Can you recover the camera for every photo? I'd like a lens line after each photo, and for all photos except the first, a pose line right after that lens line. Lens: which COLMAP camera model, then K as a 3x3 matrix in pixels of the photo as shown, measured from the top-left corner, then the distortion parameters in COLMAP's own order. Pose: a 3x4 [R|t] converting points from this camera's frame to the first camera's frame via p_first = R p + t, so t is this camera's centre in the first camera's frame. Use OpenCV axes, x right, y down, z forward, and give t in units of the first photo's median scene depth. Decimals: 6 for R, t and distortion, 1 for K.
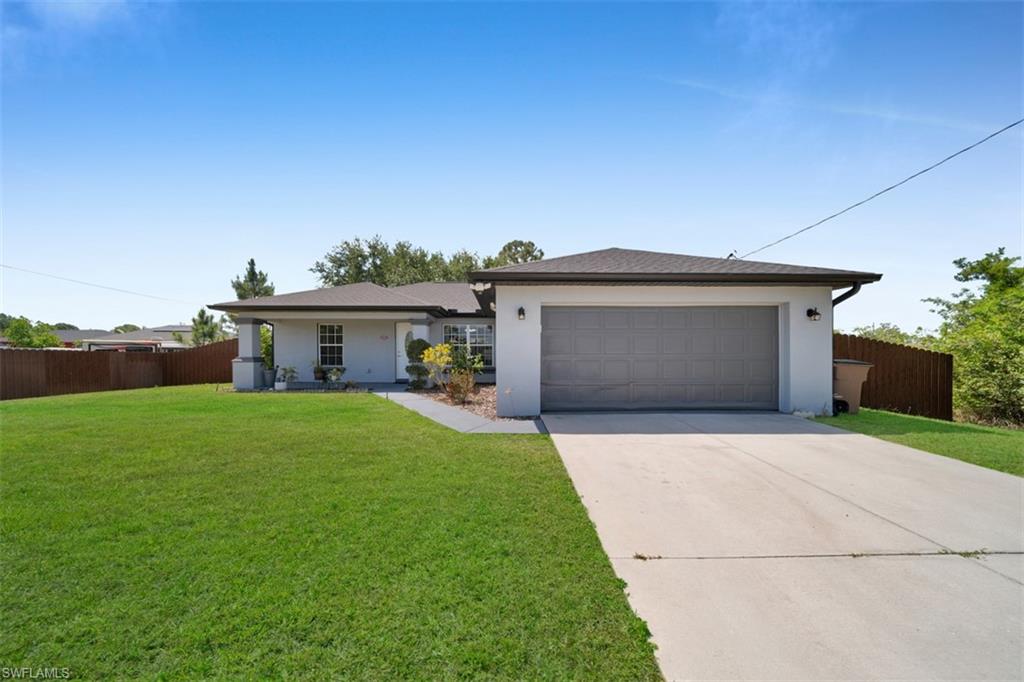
lens RADIAL K [[358.3, 0, 509.5], [0, 358.3, 348.4], [0, 0, 1]] dist [-0.000058, -0.000135]
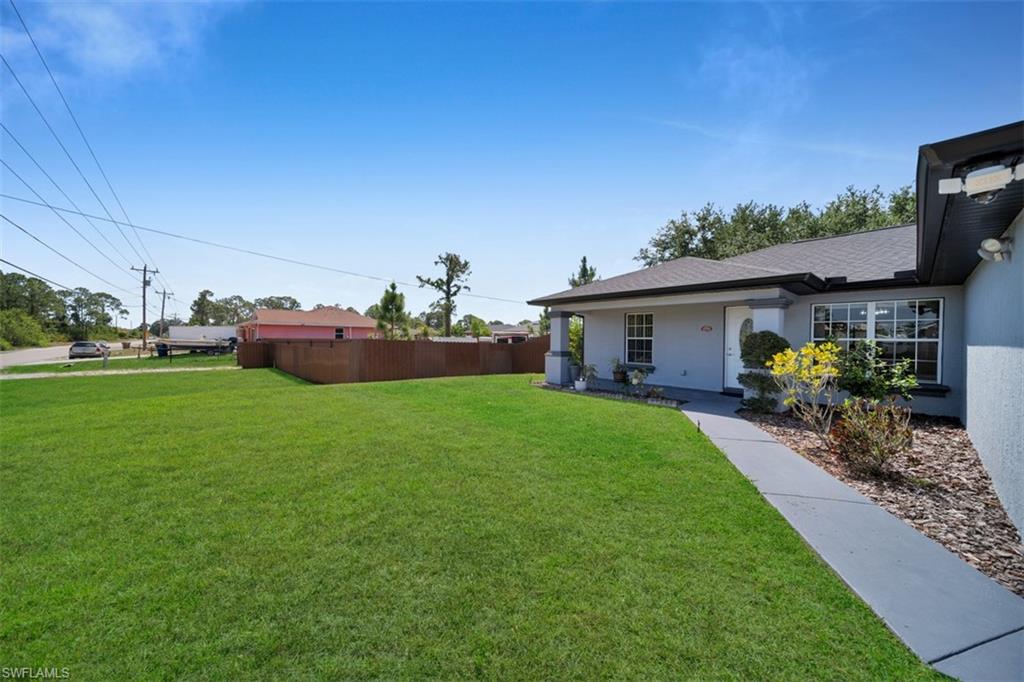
lens RADIAL K [[358.3, 0, 509.5], [0, 358.3, 348.4], [0, 0, 1]] dist [-0.000058, -0.000135]
pose [[0.646801, 0.026649, -0.762193, -0.056867], [-0.001415, 0.999430, 0.033743, -0.014498], [0.762658, -0.020747, 0.646470, 0.233287]]
